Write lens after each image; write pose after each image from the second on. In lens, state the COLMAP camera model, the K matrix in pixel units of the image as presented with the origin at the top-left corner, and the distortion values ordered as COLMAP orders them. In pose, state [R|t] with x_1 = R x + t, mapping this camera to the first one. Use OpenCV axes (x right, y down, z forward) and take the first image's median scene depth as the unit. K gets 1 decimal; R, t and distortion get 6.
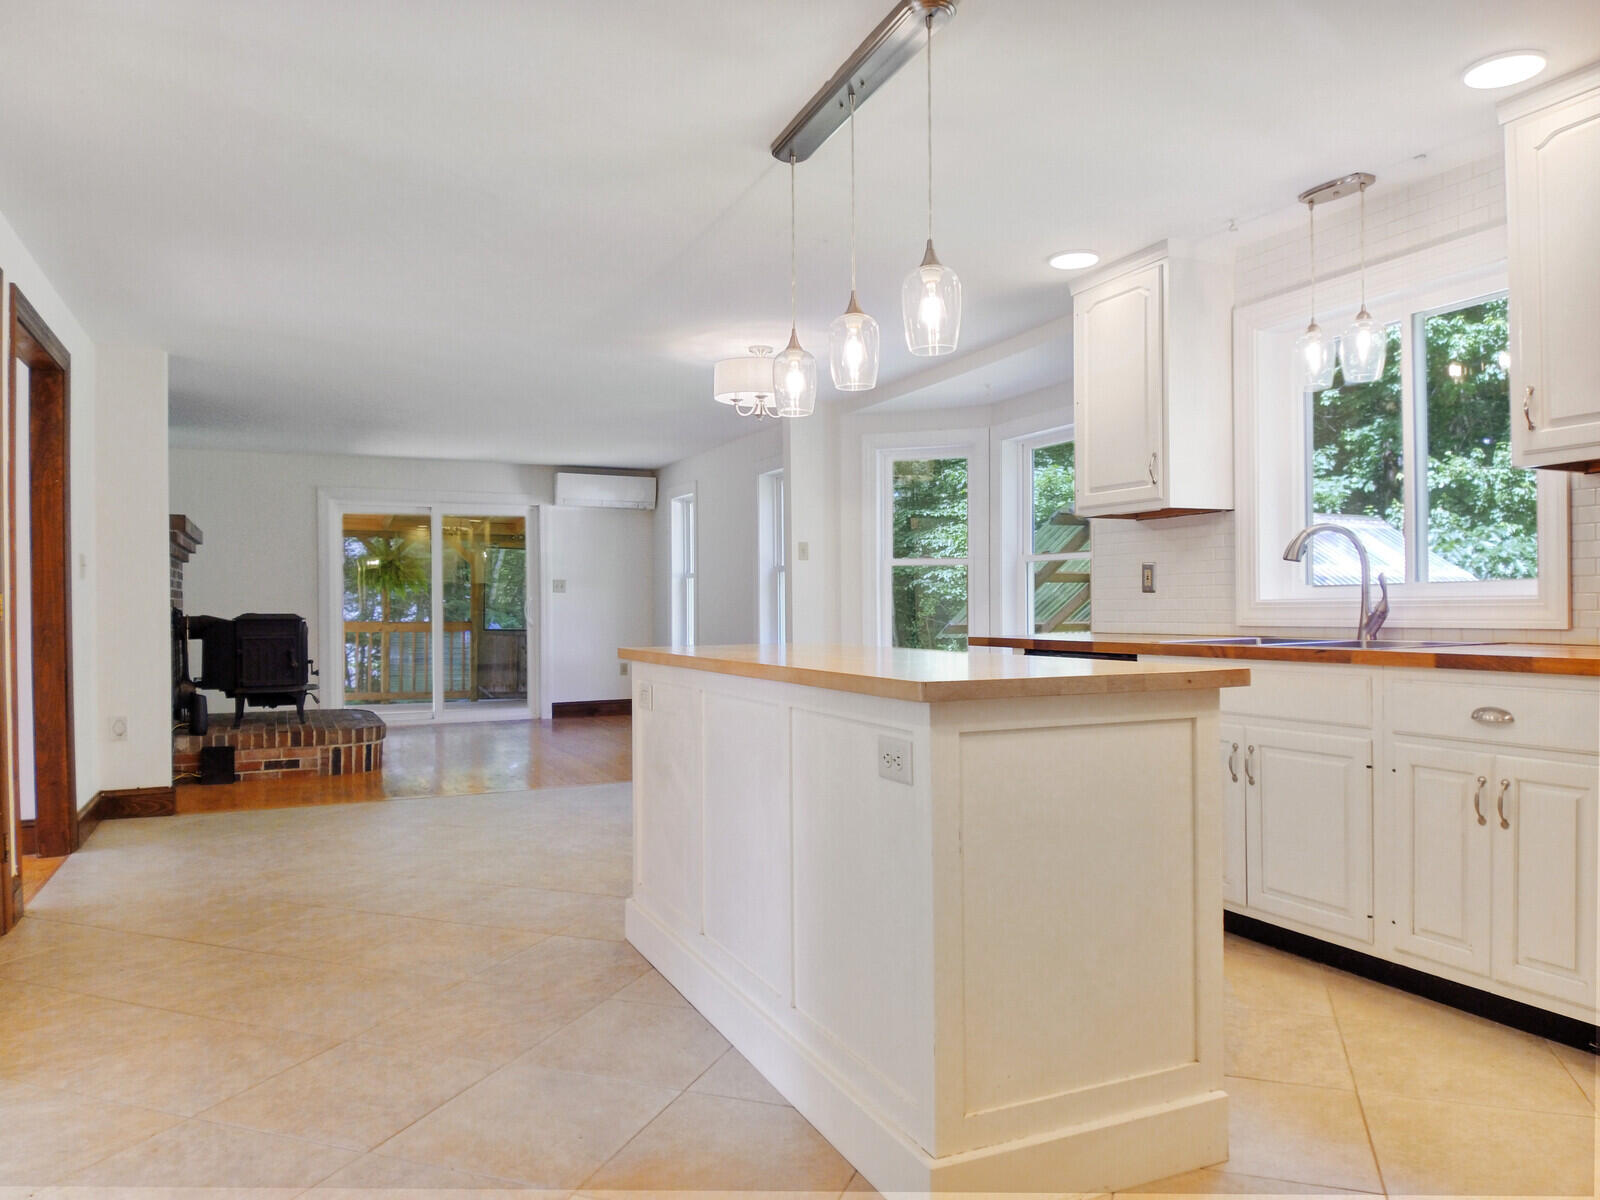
lens RADIAL K [[1106.9, 0, 800.0], [0, 1106.9, 600.0], [0, 0, 1]] dist [0.009148, -0.000141]
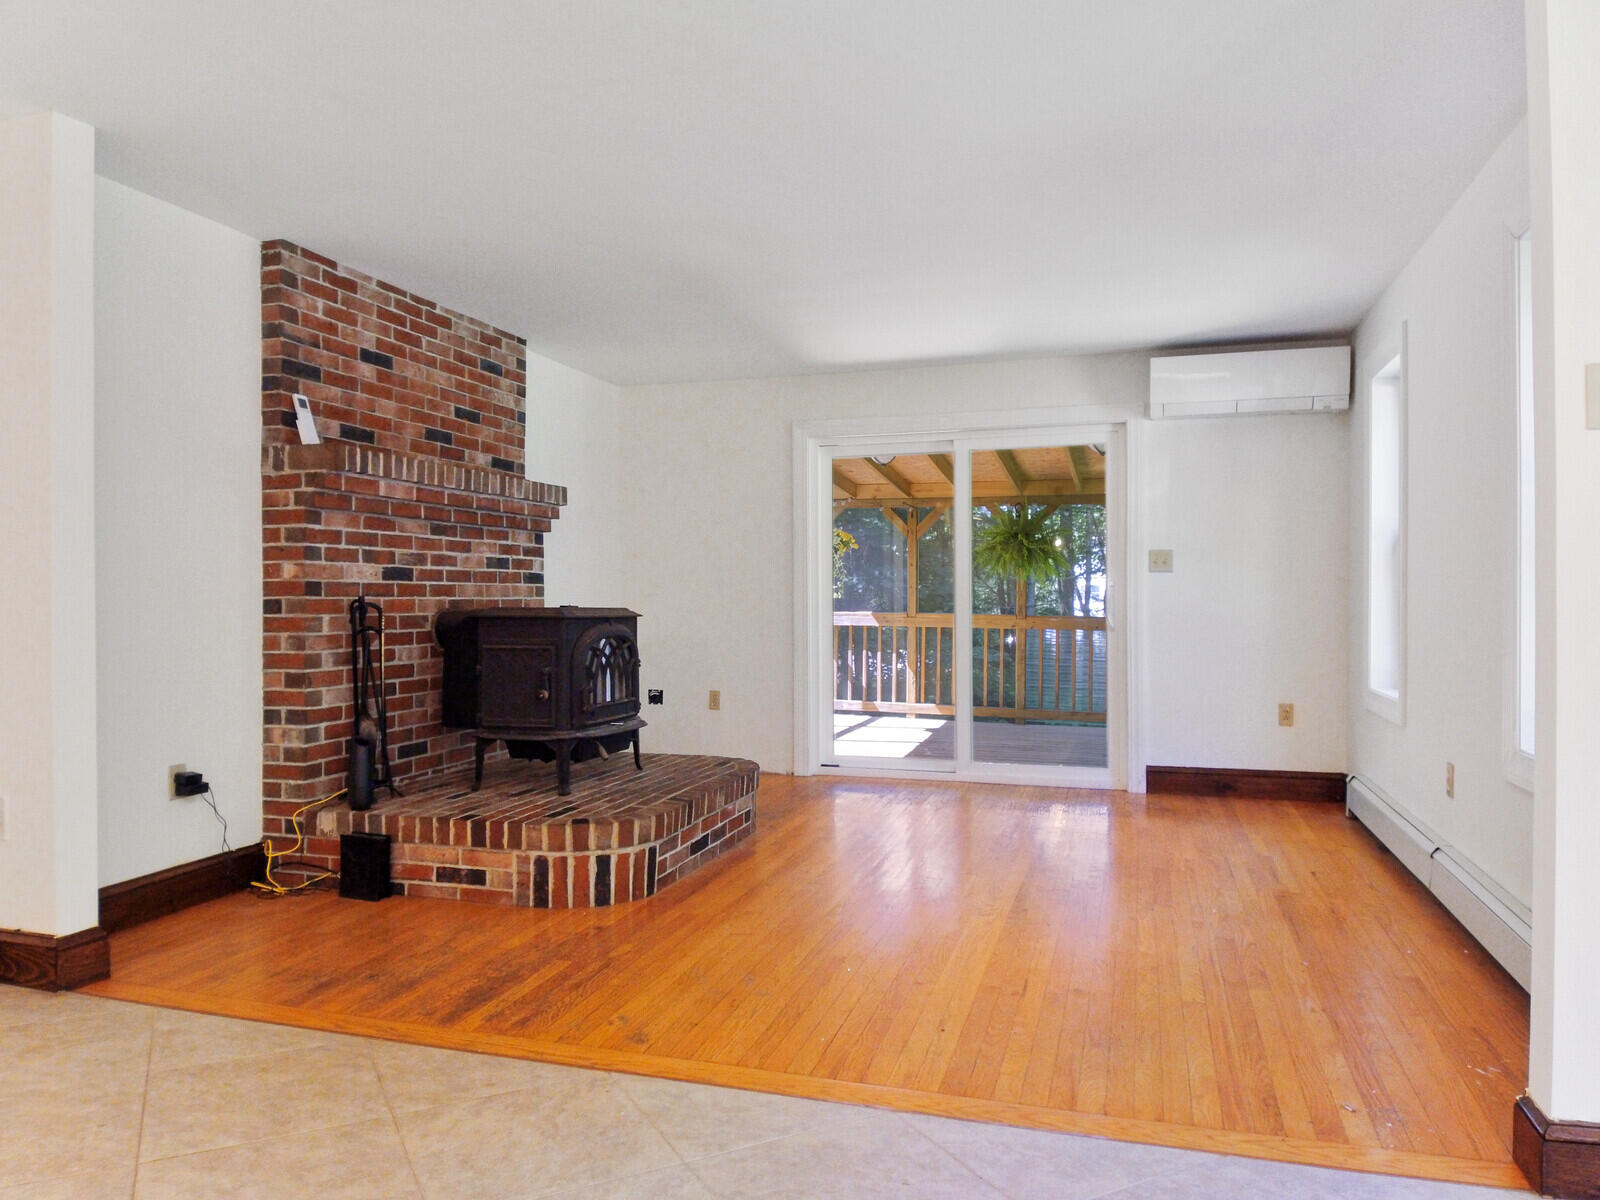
lens RADIAL K [[1106.9, 0, 800.0], [0, 1106.9, 600.0], [0, 0, 1]] dist [0.009148, -0.000141]
pose [[0.744740, 0.003672, -0.667345, 0.027614], [0.001639, 0.999972, 0.007331, 0.003235], [0.667353, -0.006553, 0.744713, 0.523166]]
